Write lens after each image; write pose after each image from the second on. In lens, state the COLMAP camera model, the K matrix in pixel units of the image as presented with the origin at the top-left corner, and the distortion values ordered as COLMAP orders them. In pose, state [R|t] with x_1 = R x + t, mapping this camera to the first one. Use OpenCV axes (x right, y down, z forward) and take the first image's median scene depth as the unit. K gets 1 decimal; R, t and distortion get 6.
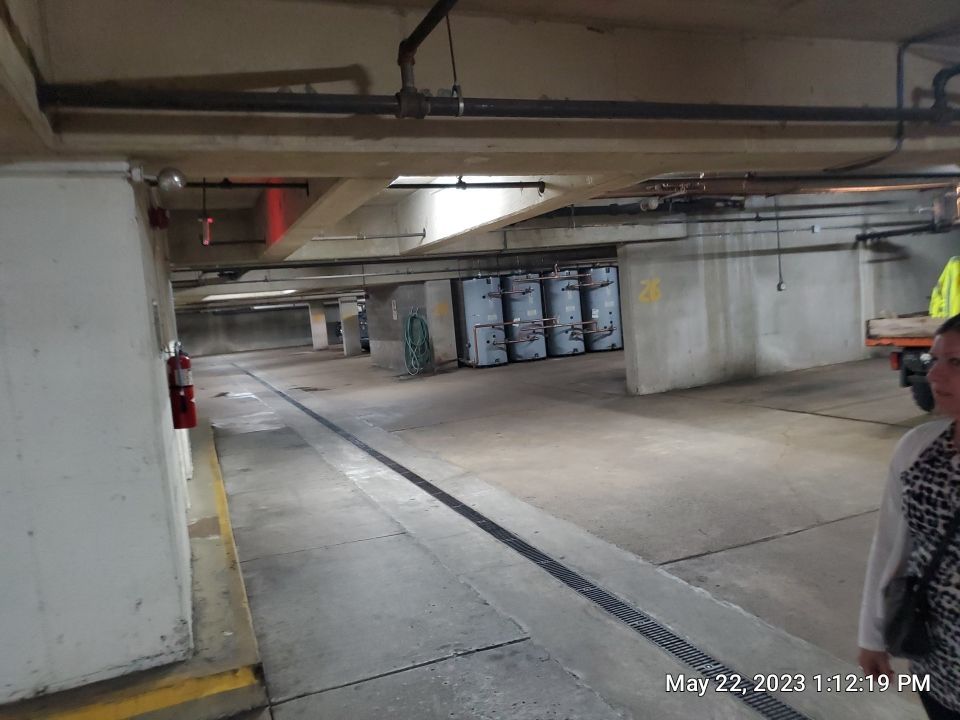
lens RADIAL K [[752.2, 0, 478.8], [0, 752.2, 369.4], [0, 0, 1]] dist [0.019078, -0.020606]
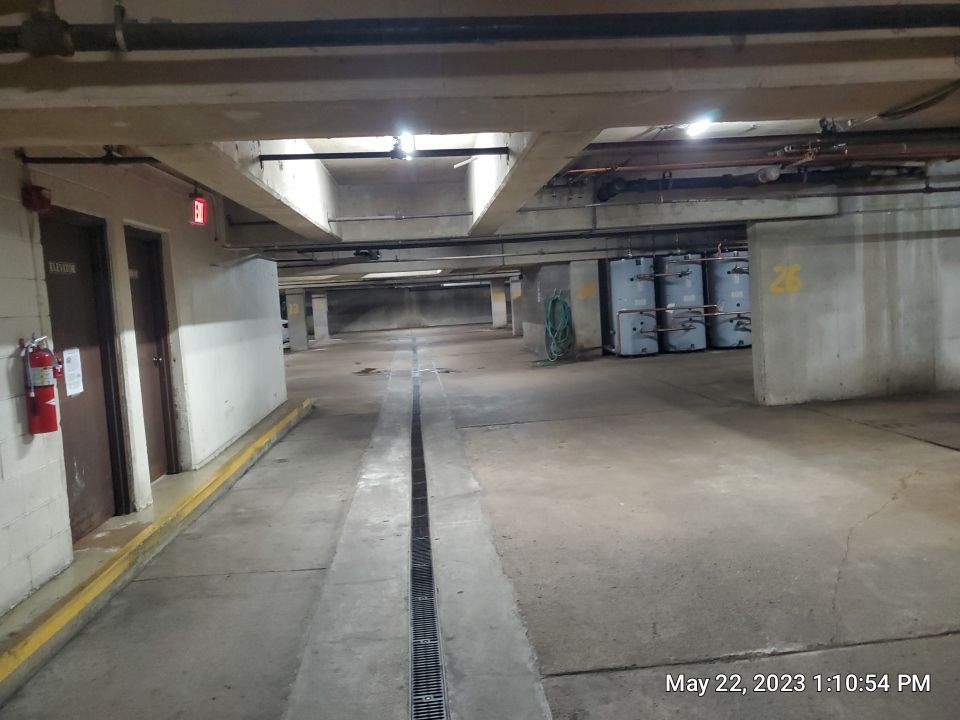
lens RADIAL K [[752.2, 0, 481.1], [0, 752.2, 352.9], [0, 0, 1]] dist [0.019078, -0.020606]
pose [[0.957868, 0.048219, -0.283130, 0.145976], [-0.045634, 0.998834, 0.015724, -0.022292], [0.283559, -0.002142, 0.958952, 0.117577]]
